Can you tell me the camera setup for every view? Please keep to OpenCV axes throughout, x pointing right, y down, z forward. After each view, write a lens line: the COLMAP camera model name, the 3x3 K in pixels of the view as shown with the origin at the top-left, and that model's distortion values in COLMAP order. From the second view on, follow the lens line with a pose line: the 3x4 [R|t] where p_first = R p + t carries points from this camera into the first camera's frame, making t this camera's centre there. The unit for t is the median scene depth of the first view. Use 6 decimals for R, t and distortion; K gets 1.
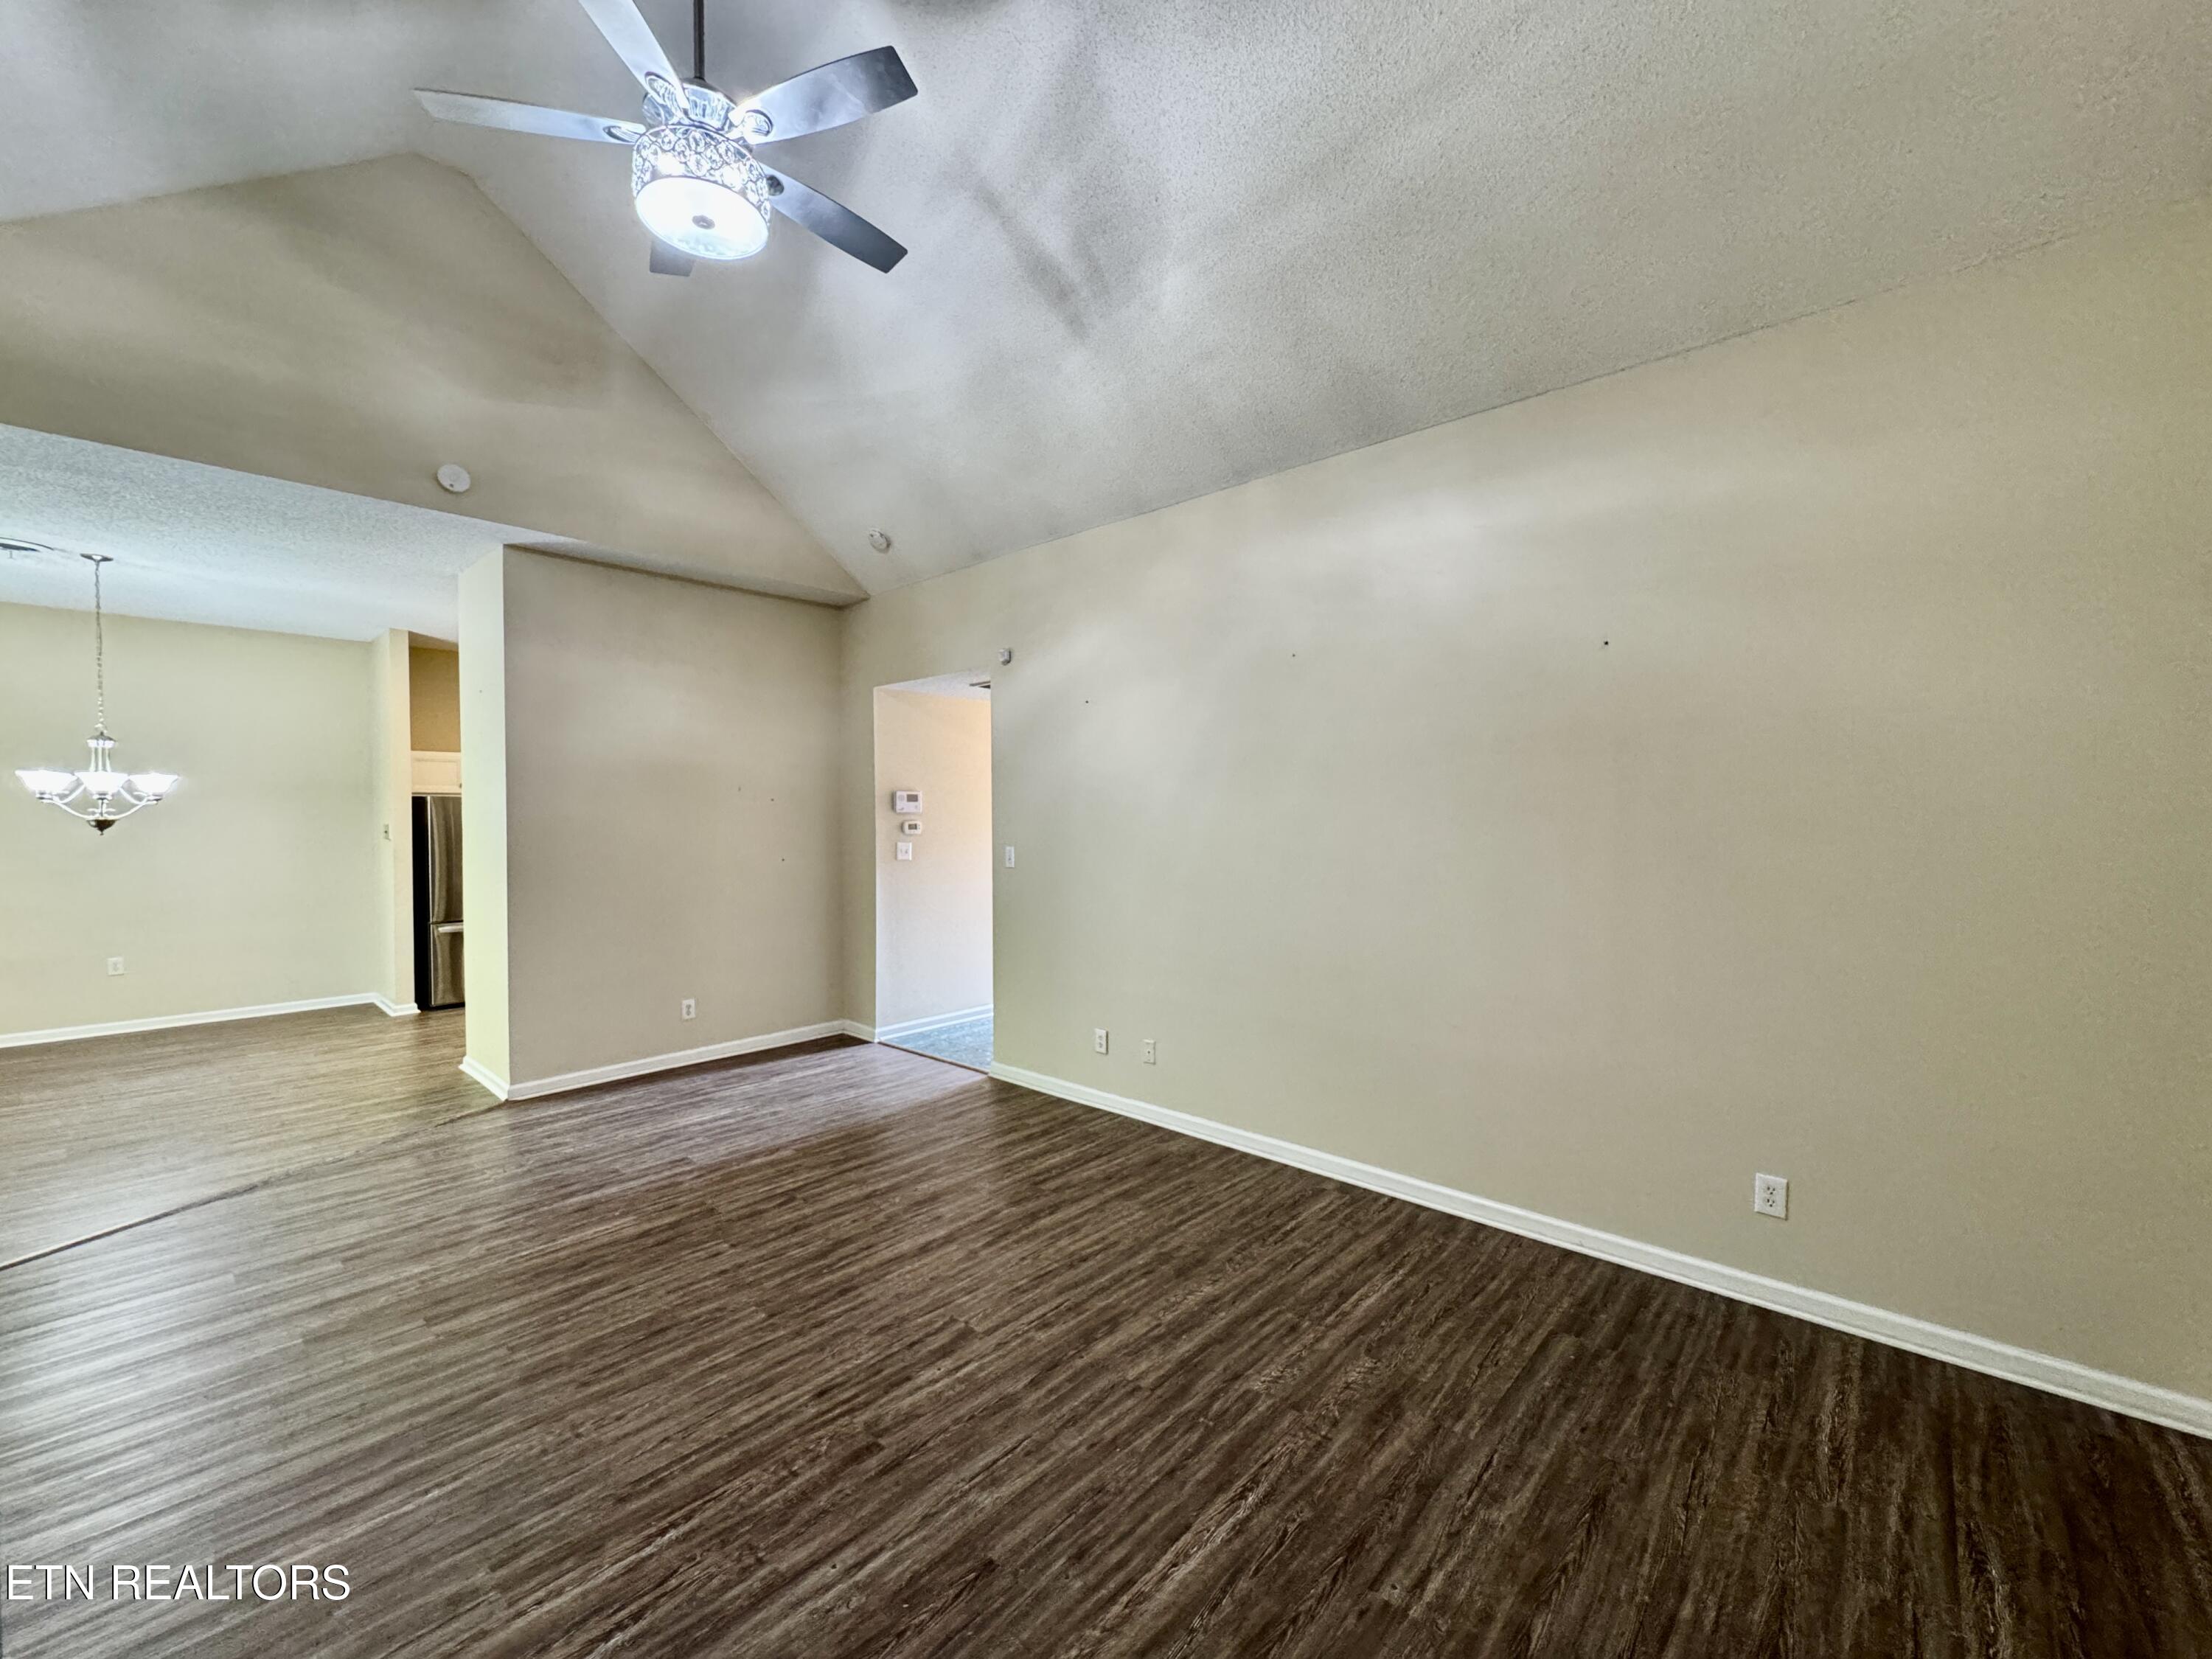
lens RADIAL K [[888.9, 0, 1107.0], [0, 888.9, 828.1], [0, 0, 1]] dist [-0.005946, 0.001136]
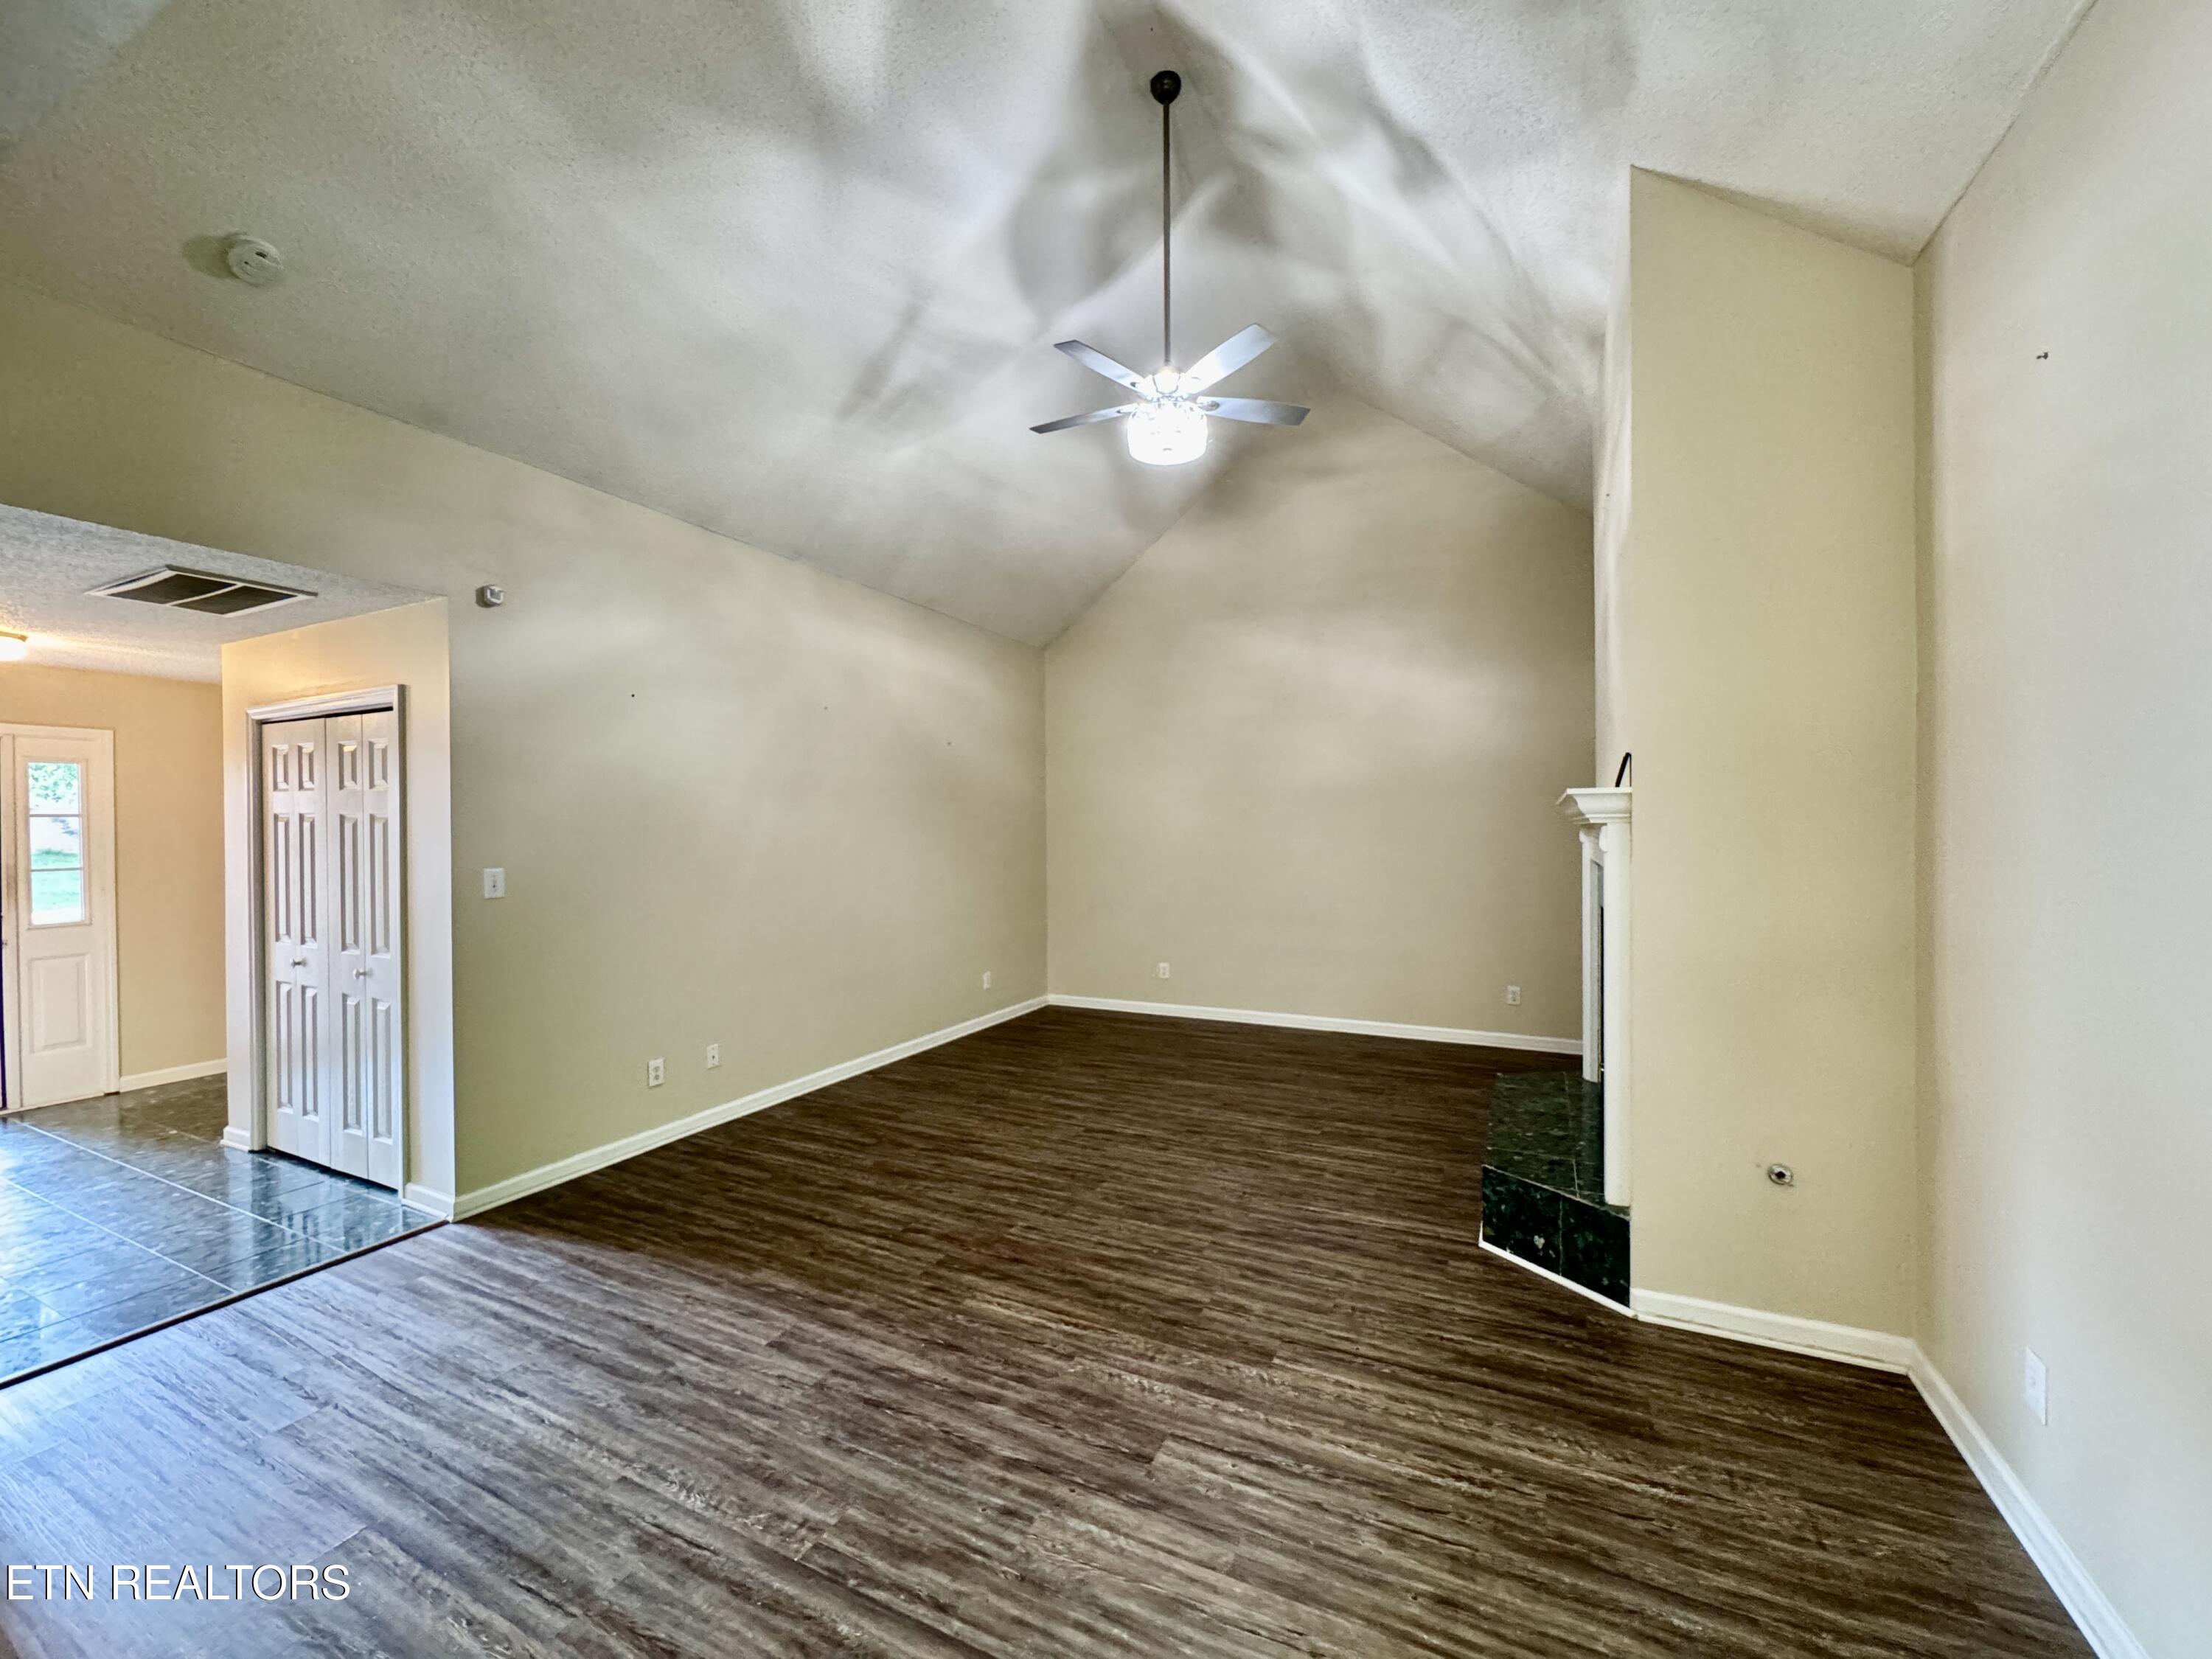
lens RADIAL K [[888.9, 0, 1108.3], [0, 888.9, 831.5], [0, 0, 1]] dist [-0.005946, 0.001136]
pose [[-0.283999, 0.001939, 0.958822, -1.446663], [0.020375, 0.999784, 0.004013, -0.002018], [-0.958608, 0.020675, -0.283978, 1.161143]]
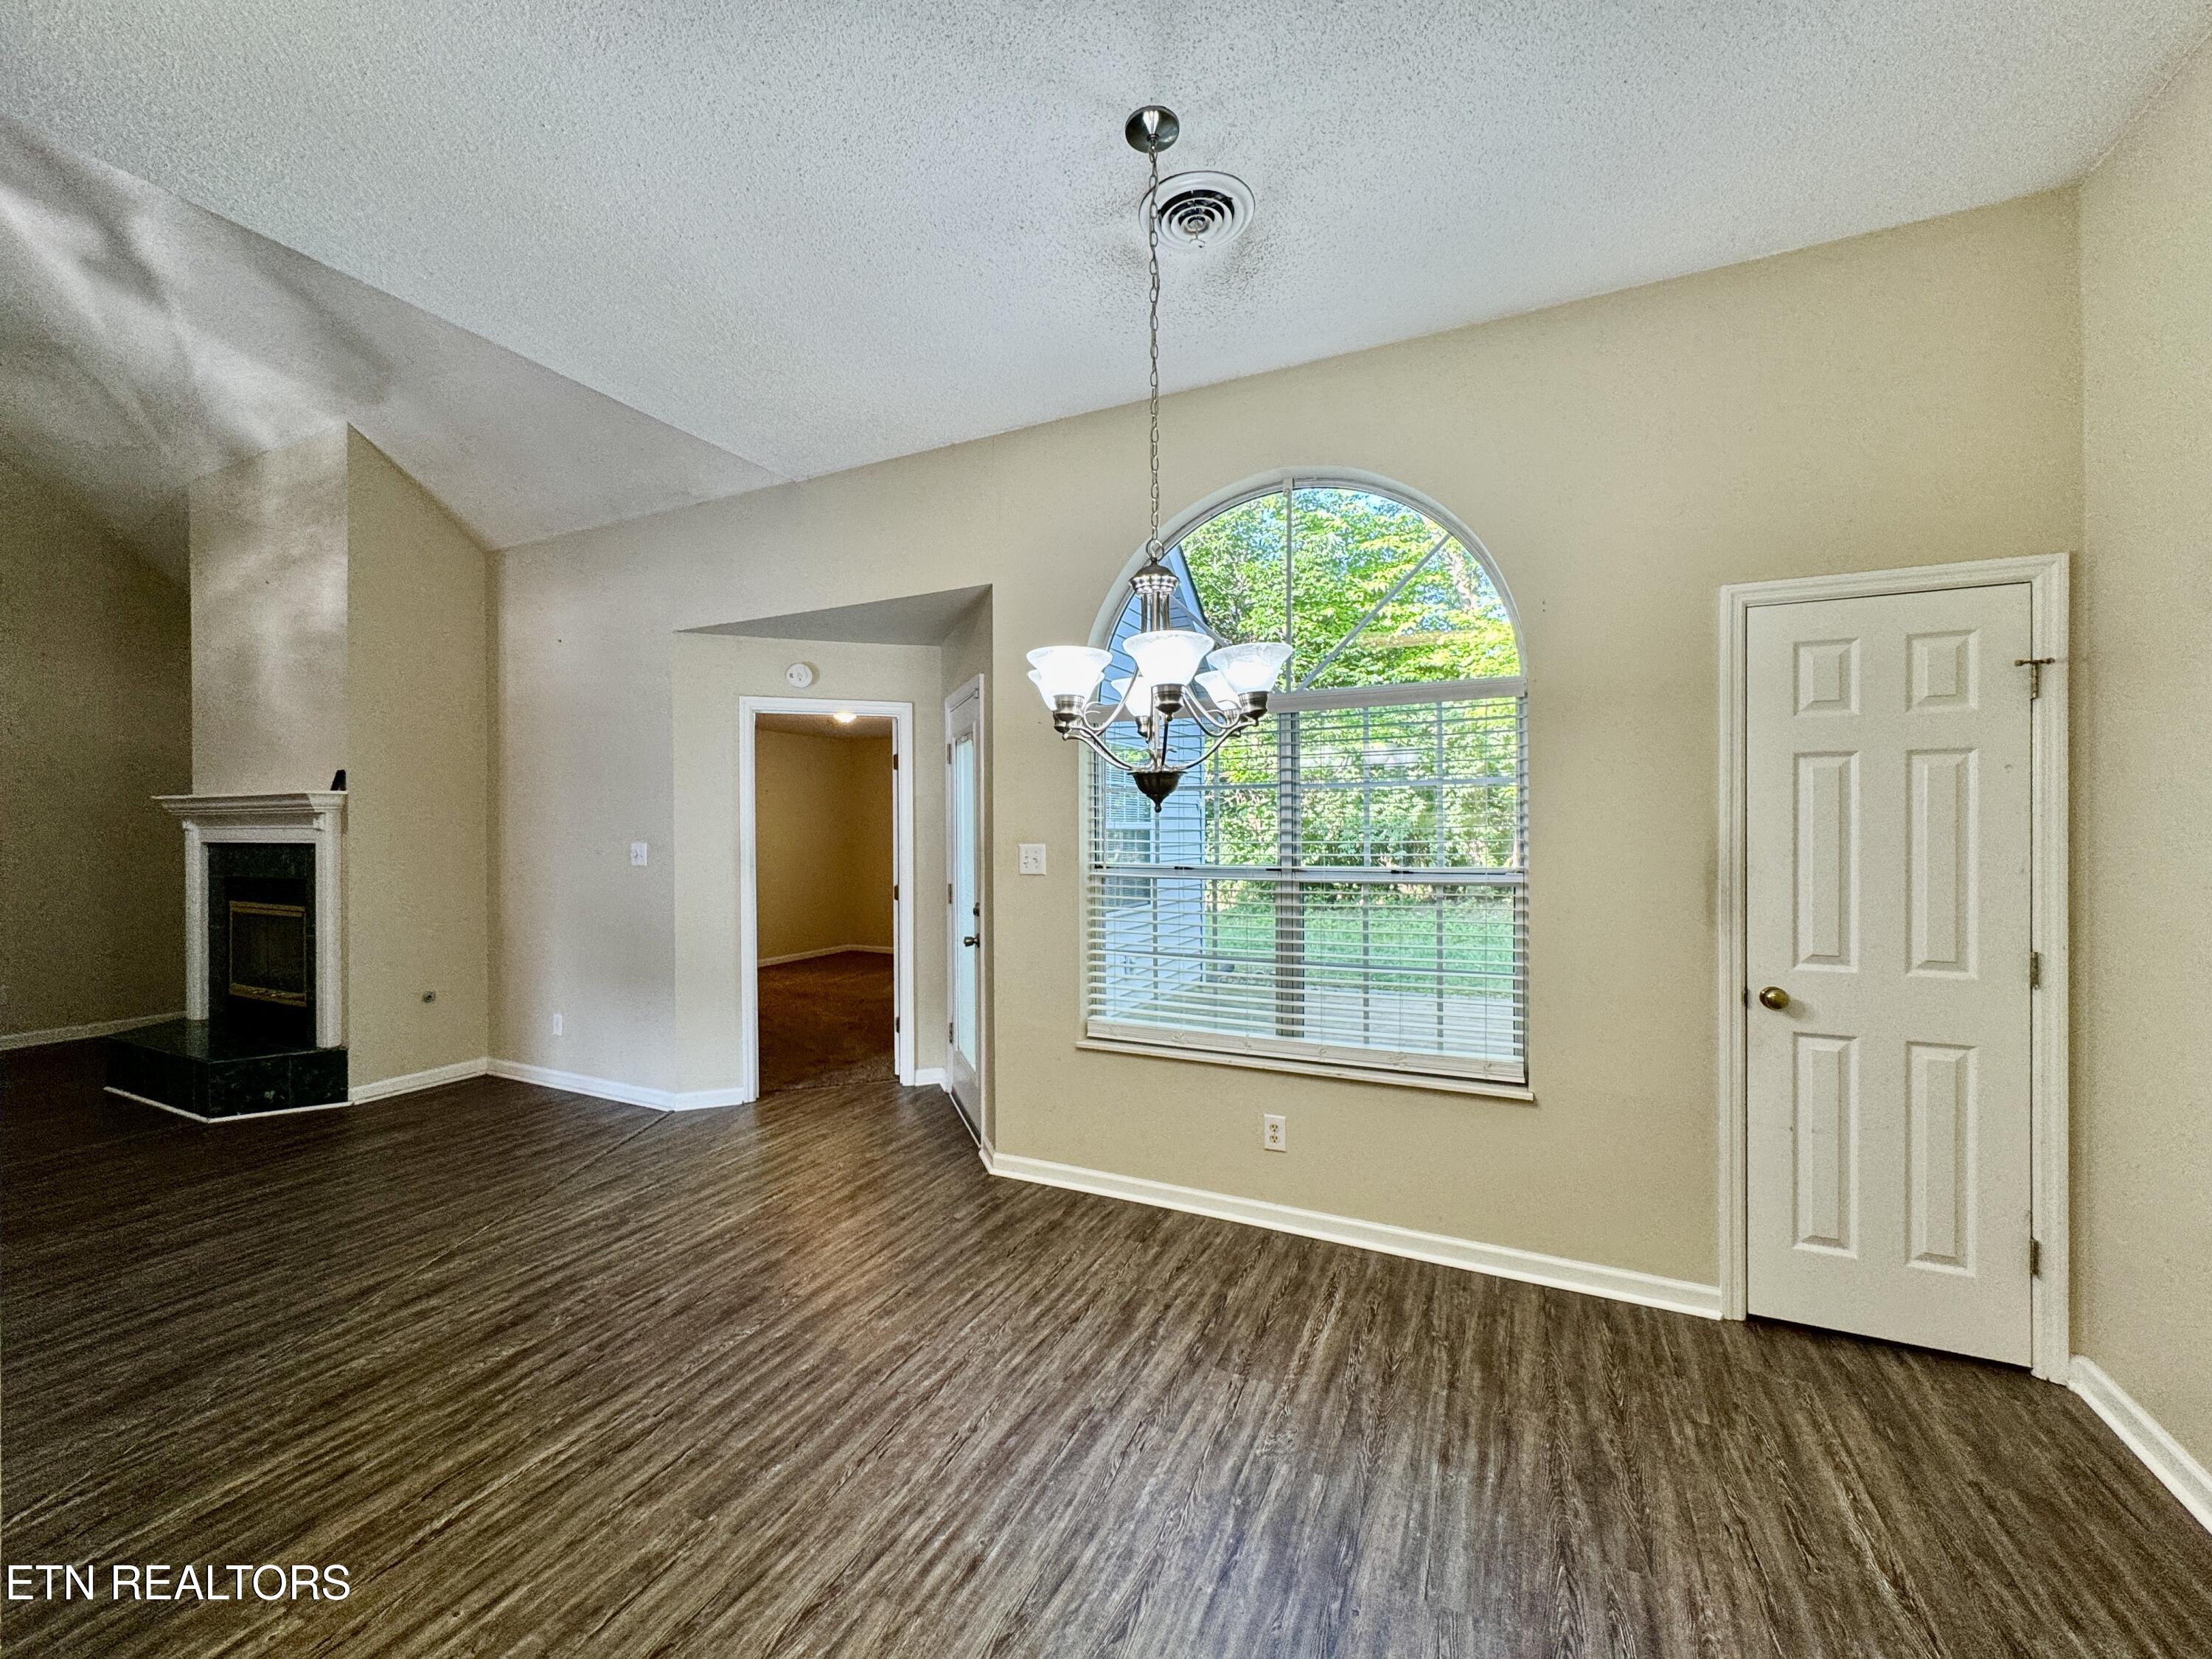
lens RADIAL K [[888.9, 0, 1113.1], [0, 888.9, 824.6], [0, 0, 1]] dist [-0.005946, 0.001136]
pose [[-0.956707, 0.007477, -0.290956, -1.540229], [0.003866, 0.999908, 0.012985, 0.008838], [0.291026, 0.011298, -0.956648, 2.158082]]
